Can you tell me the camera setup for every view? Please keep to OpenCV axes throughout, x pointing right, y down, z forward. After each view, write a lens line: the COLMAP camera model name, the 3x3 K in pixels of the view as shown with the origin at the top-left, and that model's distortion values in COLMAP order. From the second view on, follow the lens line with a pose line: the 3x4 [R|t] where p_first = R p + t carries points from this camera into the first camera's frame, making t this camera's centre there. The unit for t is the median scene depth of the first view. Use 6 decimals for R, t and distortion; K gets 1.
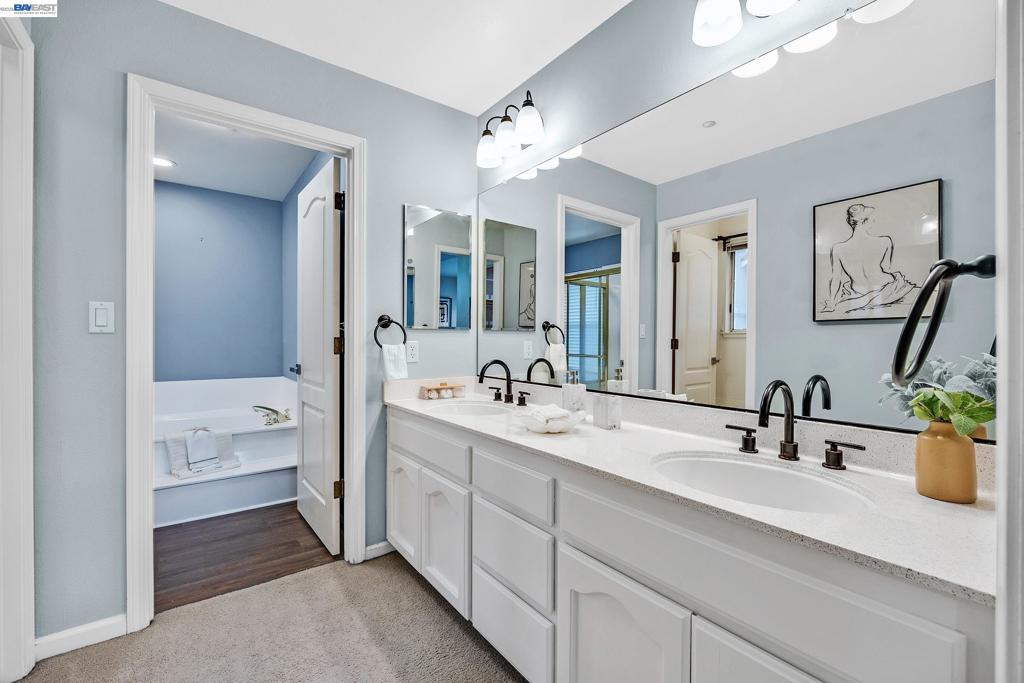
lens RADIAL K [[434.2, 0, 512.1], [0, 434.2, 342.8], [0, 0, 1]] dist [-0.000180, -0.000005]
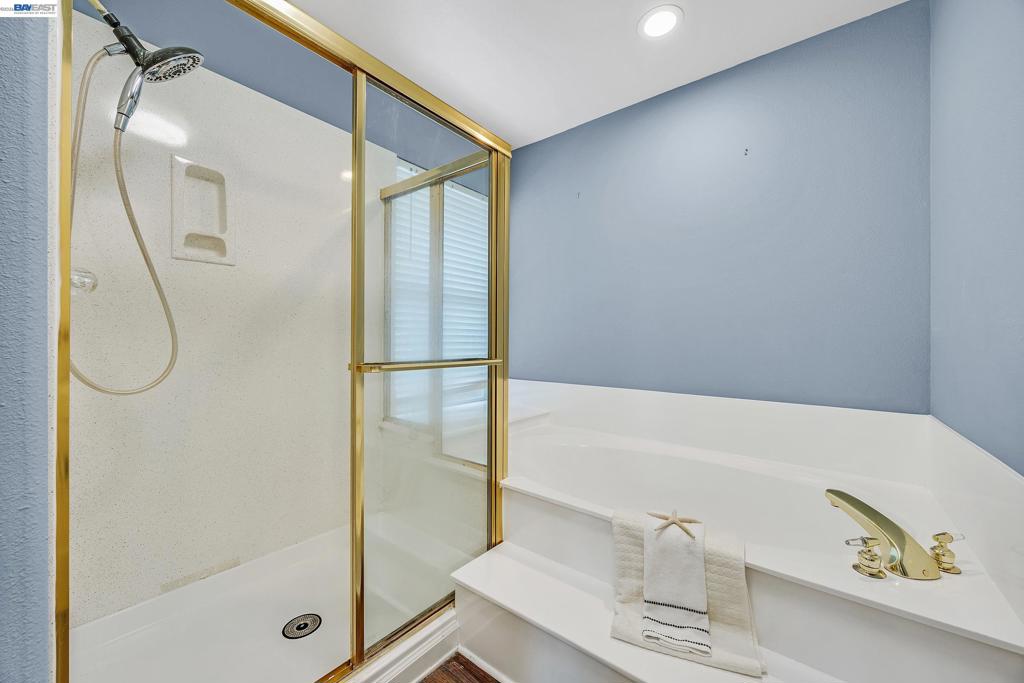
lens RADIAL K [[398.7, 0, 511.1], [0, 398.7, 340.8], [0, 0, 1]] dist [0.000086, 0.000044]
pose [[0.258324, -0.002334, -0.966056, -0.351992], [-0.003039, 0.999990, -0.003228, 0.020440], [0.966054, 0.003770, 0.258314, 0.685222]]
